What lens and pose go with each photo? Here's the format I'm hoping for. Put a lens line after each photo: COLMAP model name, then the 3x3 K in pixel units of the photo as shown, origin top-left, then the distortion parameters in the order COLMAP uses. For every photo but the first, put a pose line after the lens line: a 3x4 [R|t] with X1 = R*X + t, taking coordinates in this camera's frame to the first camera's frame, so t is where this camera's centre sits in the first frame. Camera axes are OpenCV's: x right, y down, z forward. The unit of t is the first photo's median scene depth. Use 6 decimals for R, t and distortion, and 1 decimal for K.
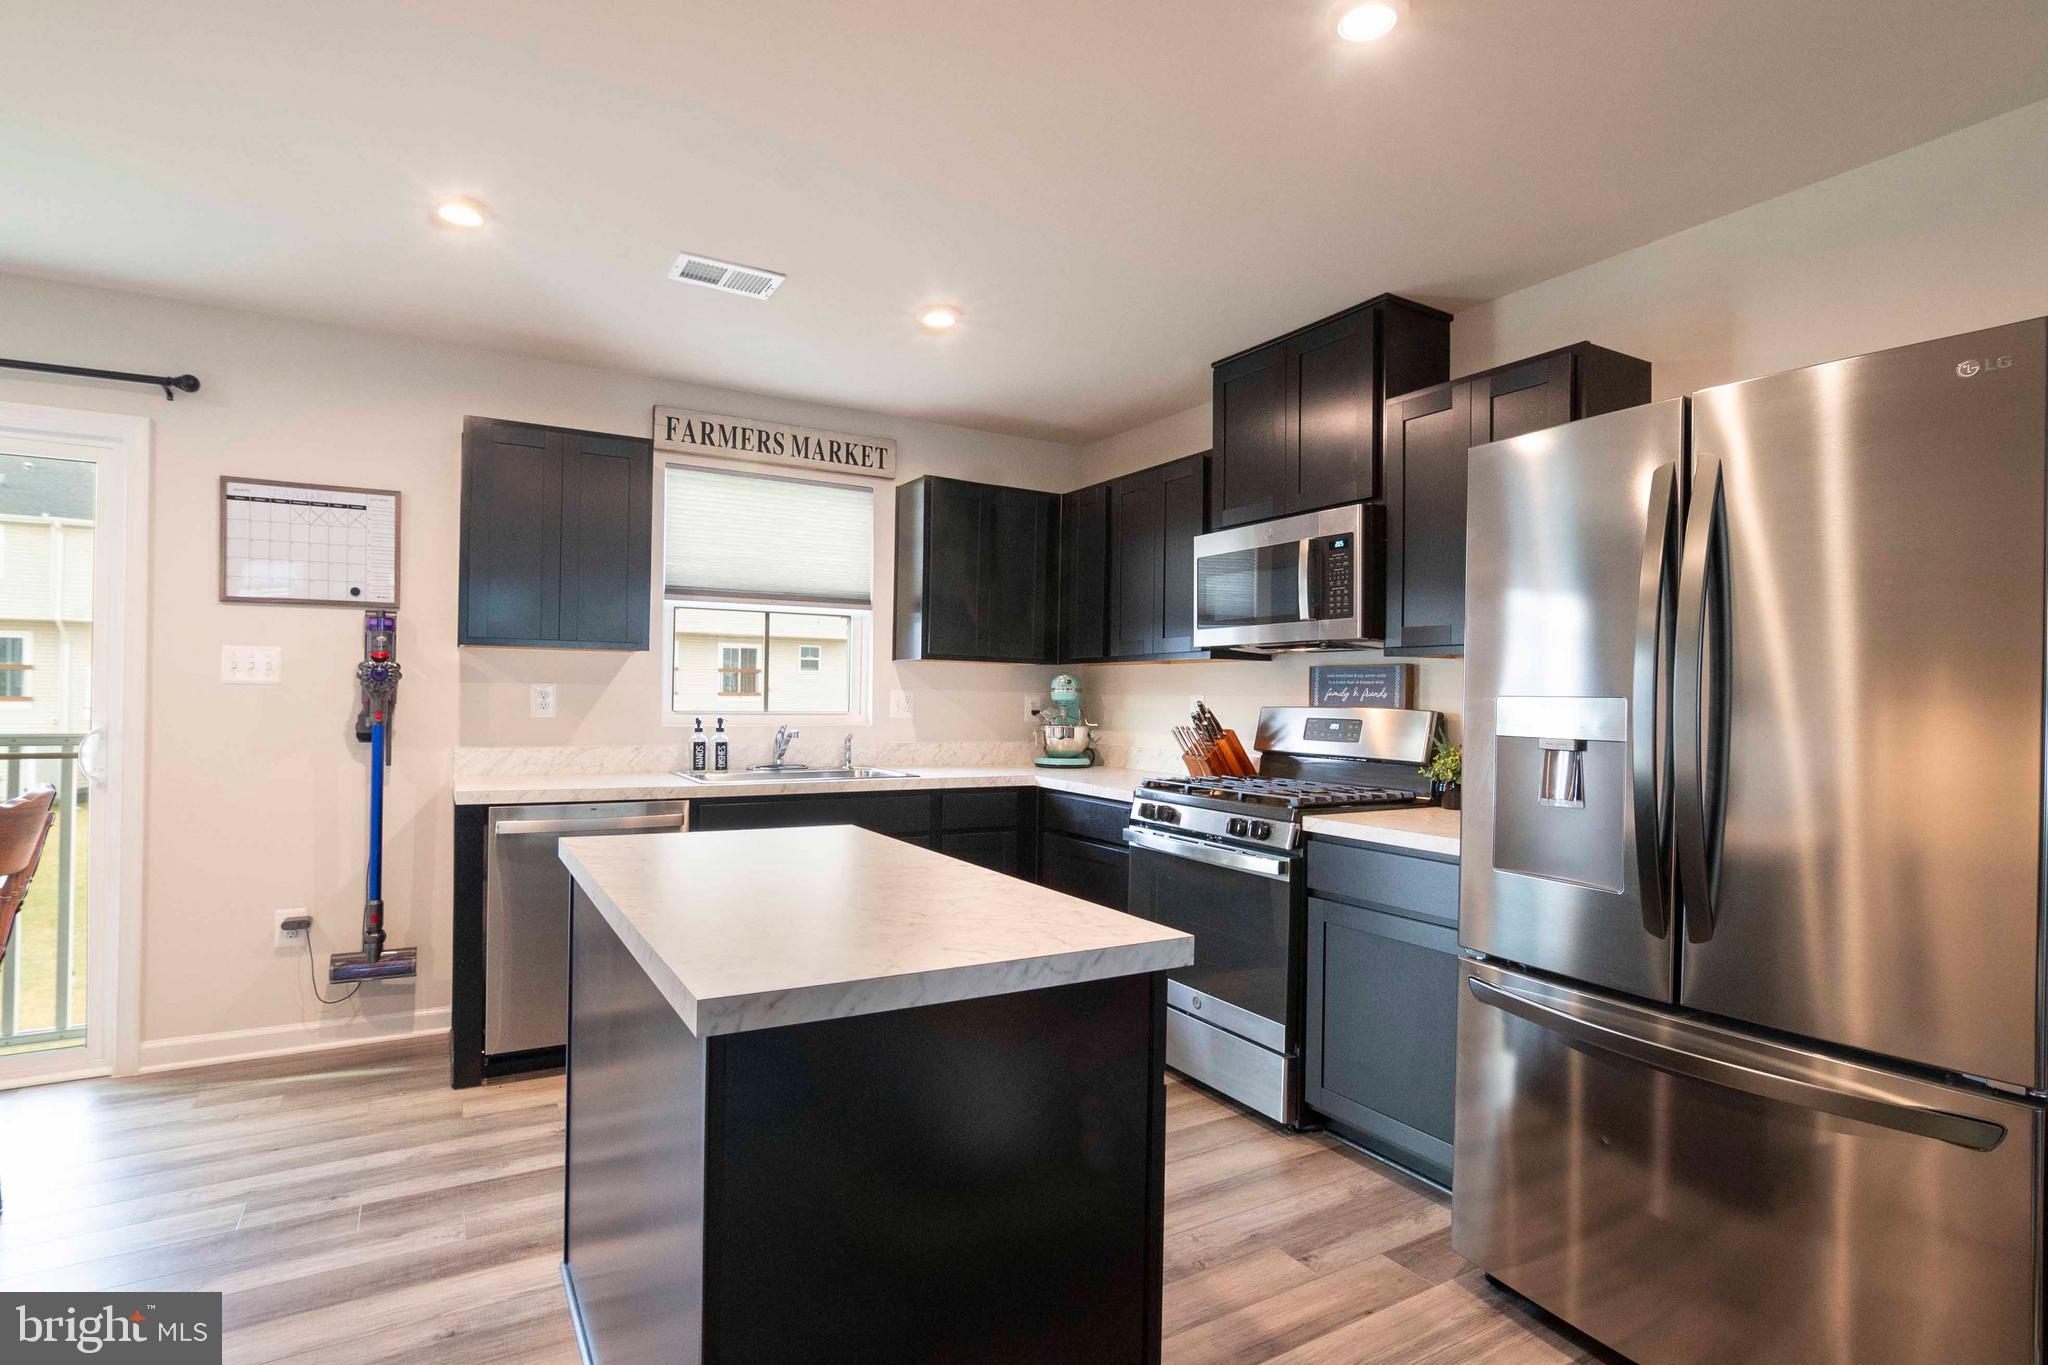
lens RADIAL K [[1011.3, 0, 1019.5], [0, 1011.3, 686.8], [0, 0, 1]] dist [-0.026117, 0.007011]
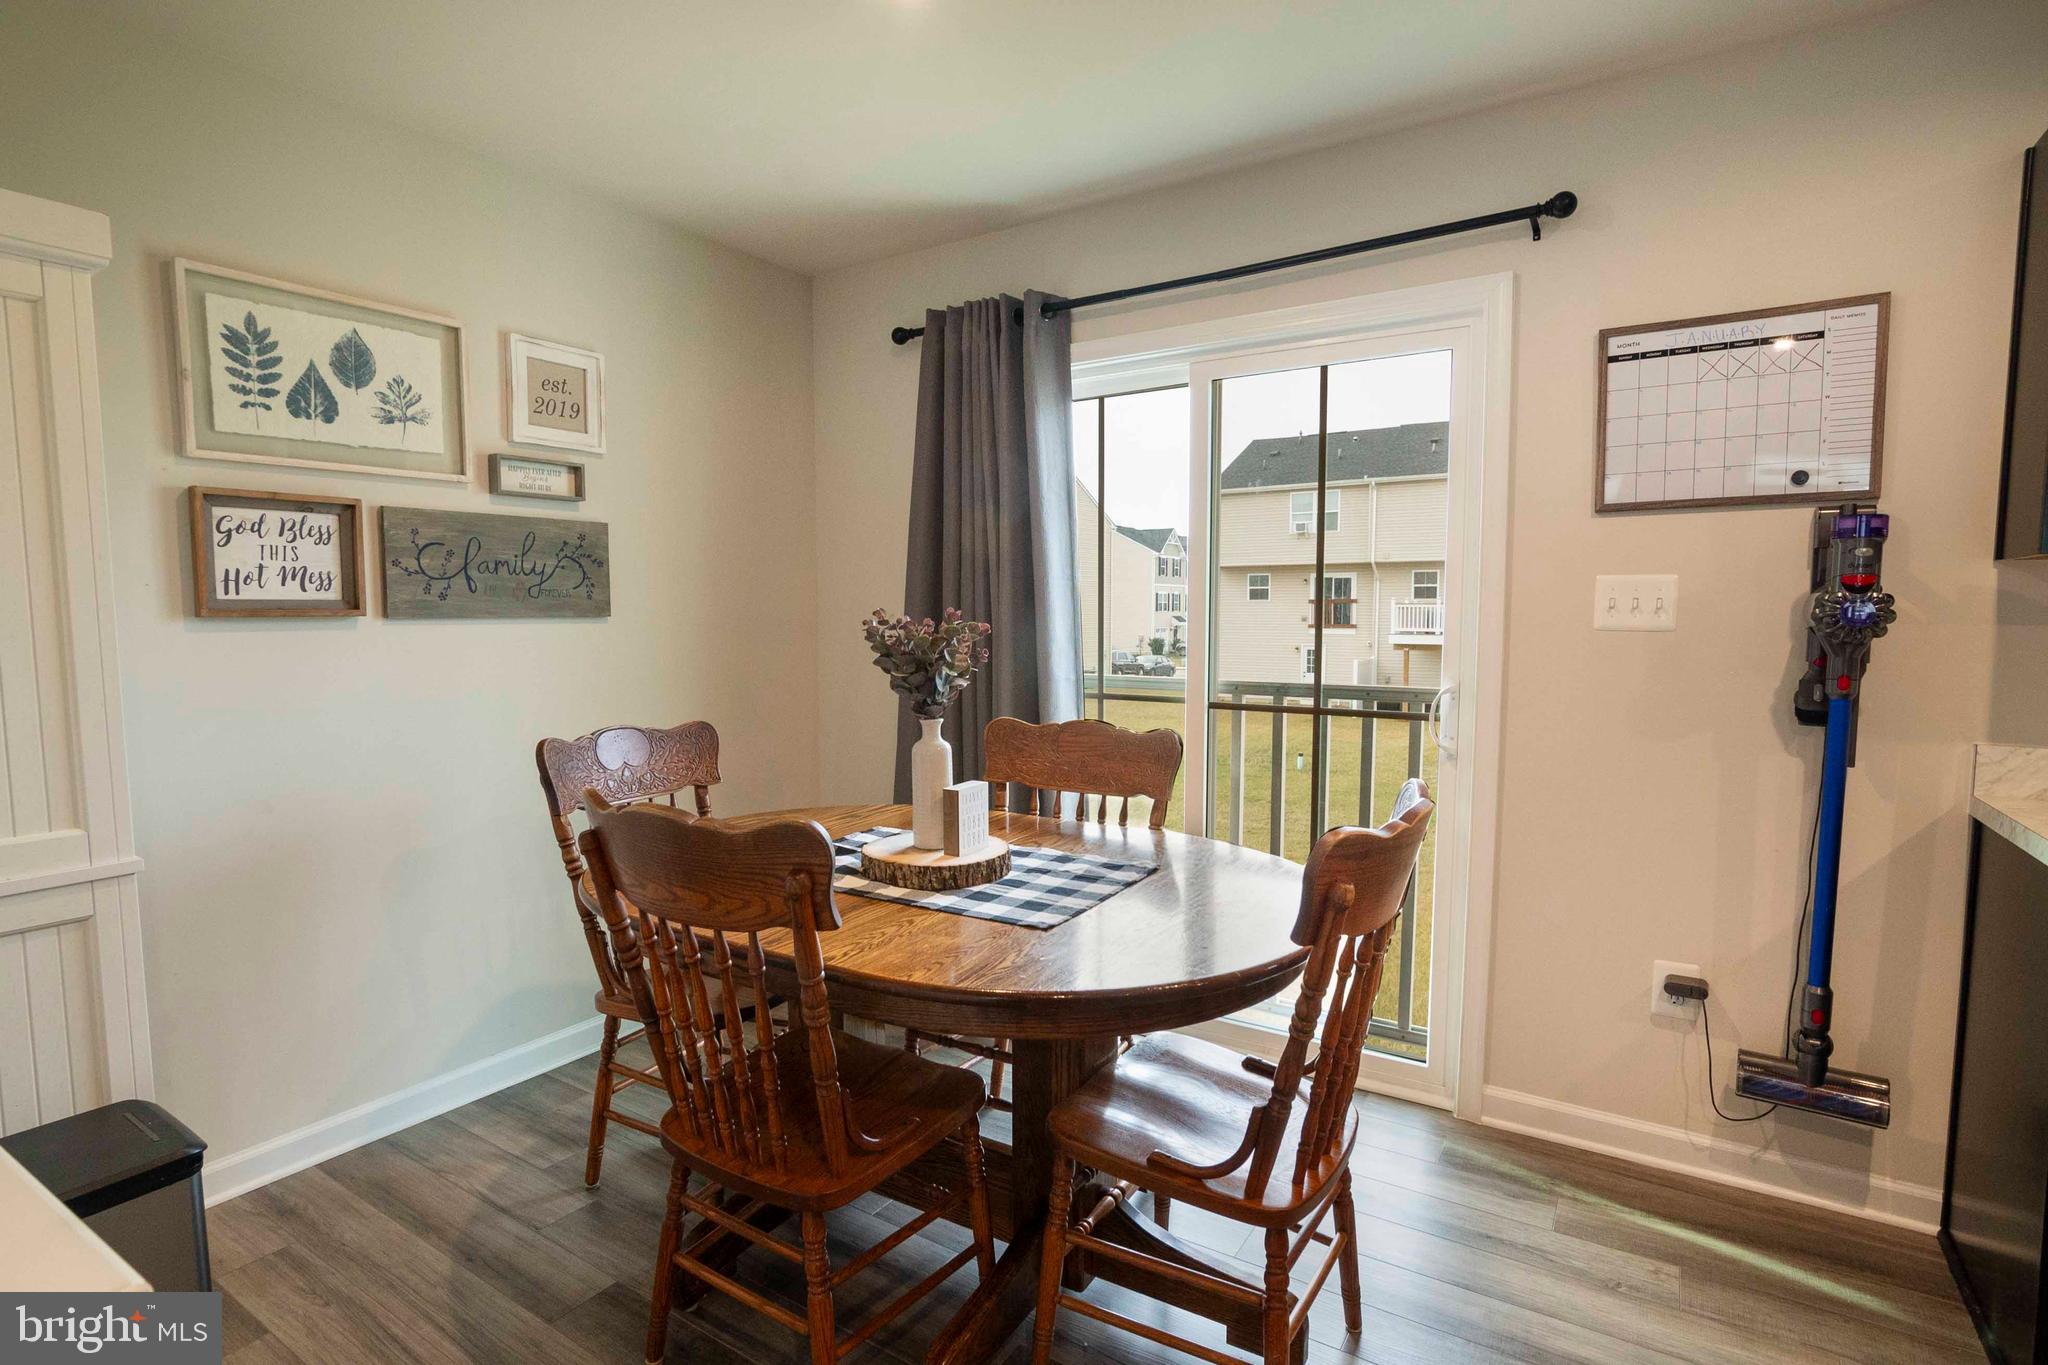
lens RADIAL K [[1011.3, 0, 1016.0], [0, 1011.3, 692.3], [0, 0, 1]] dist [-0.026117, 0.007011]
pose [[0.448665, 0.059308, -0.891730, -0.326463], [0.011797, 0.997316, 0.072266, -0.014213], [0.893622, -0.042943, 0.446761, 0.294536]]
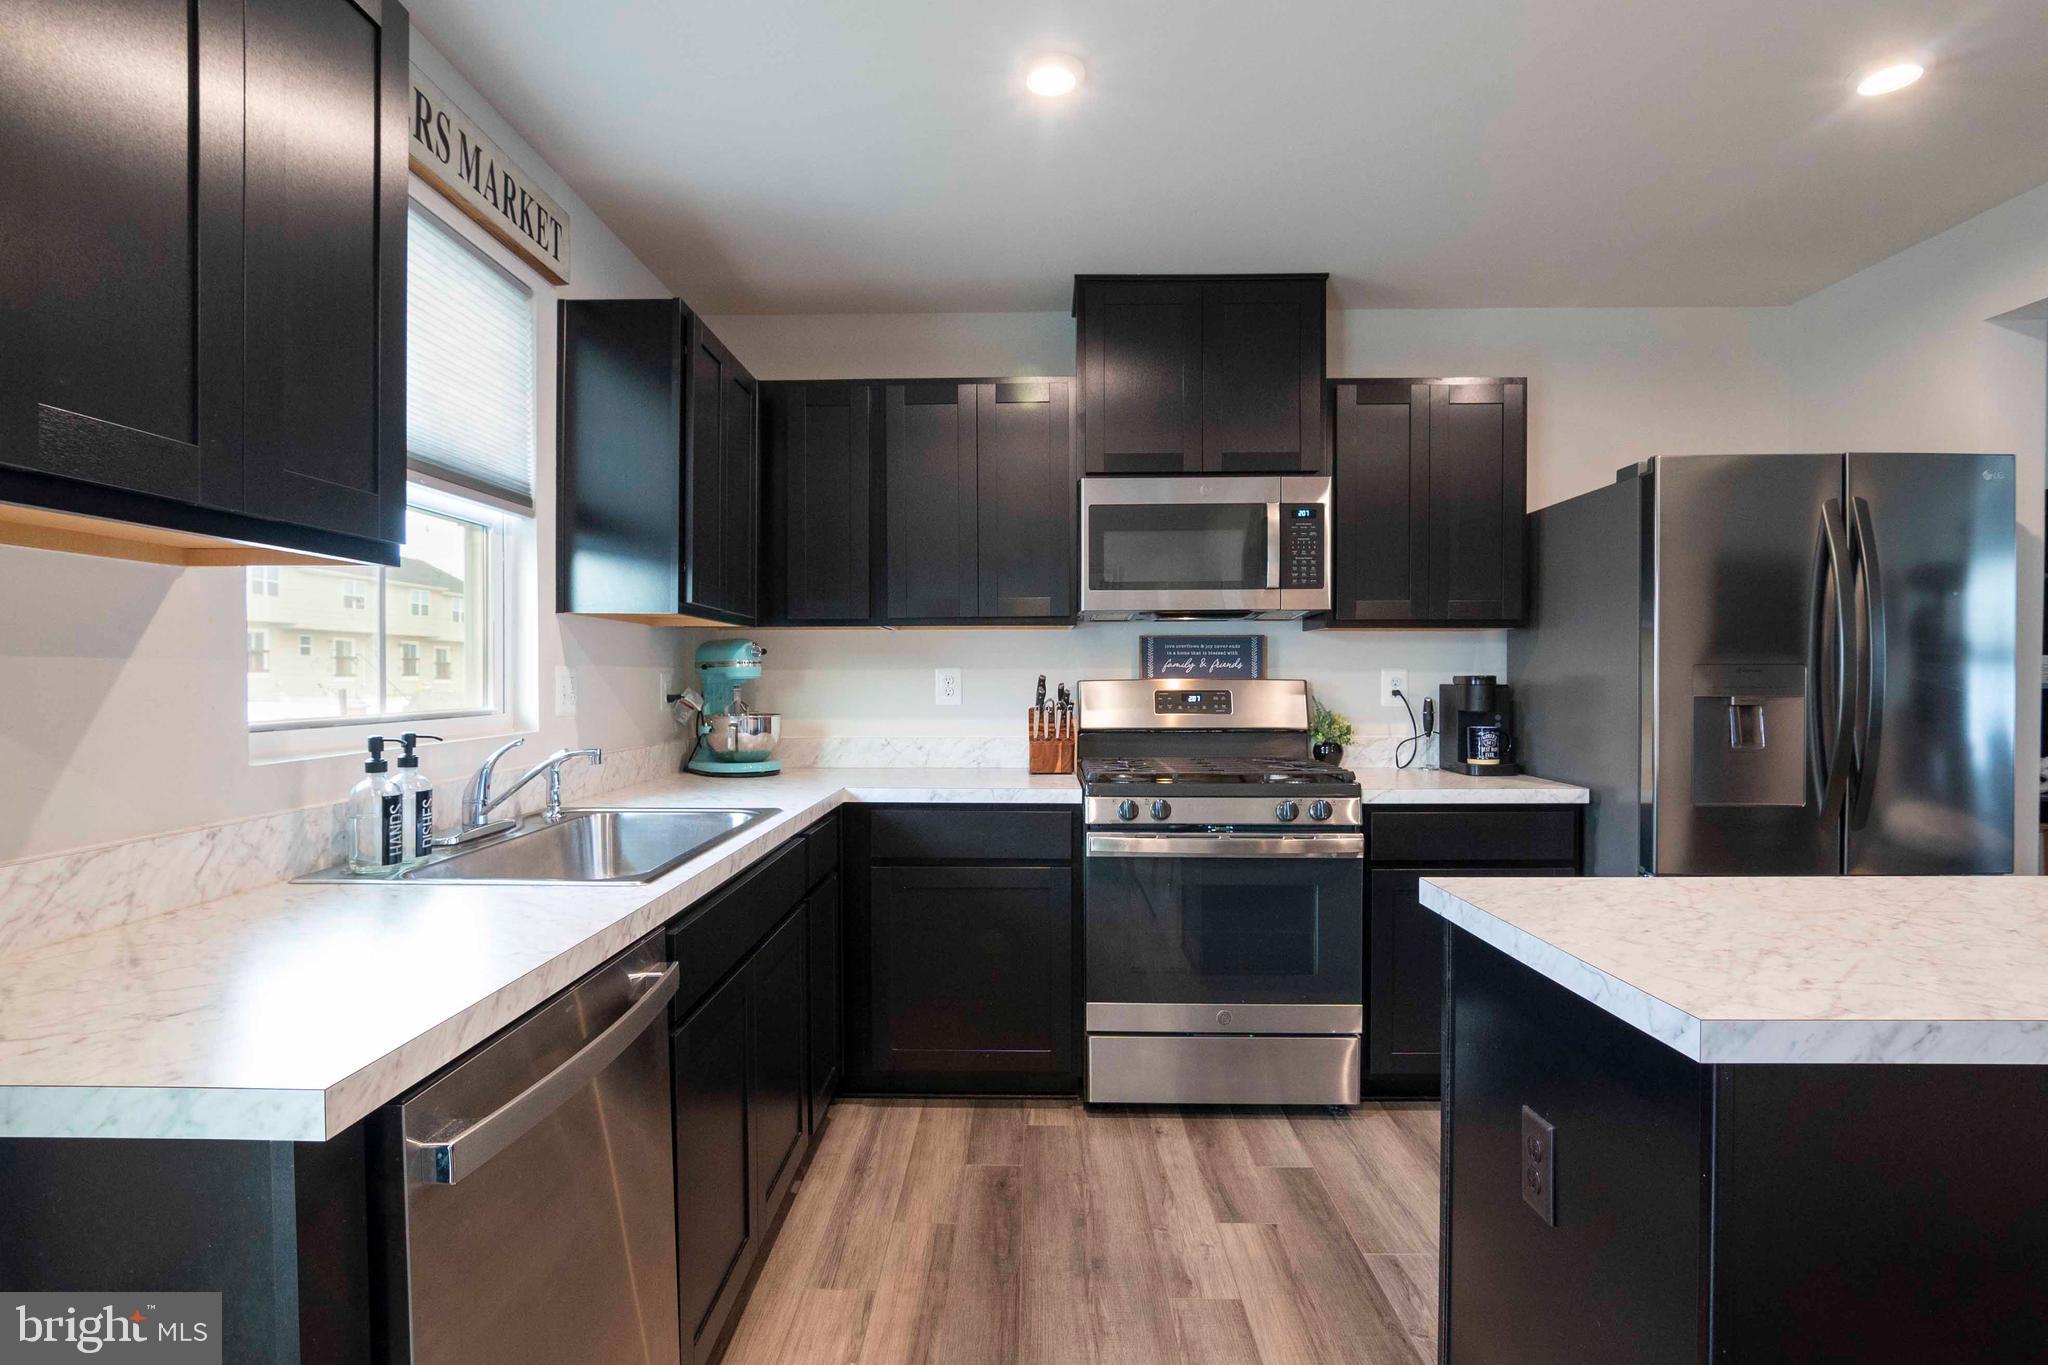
lens RADIAL K [[1011.3, 0, 1015.2], [0, 1011.3, 695.3], [0, 0, 1]] dist [-0.026117, 0.007011]
pose [[0.522927, -0.034598, 0.851675, -6.379891], [0.003044, 0.999245, 0.038724, -0.022430], [-0.852372, -0.017657, 0.522638, 6.773918]]
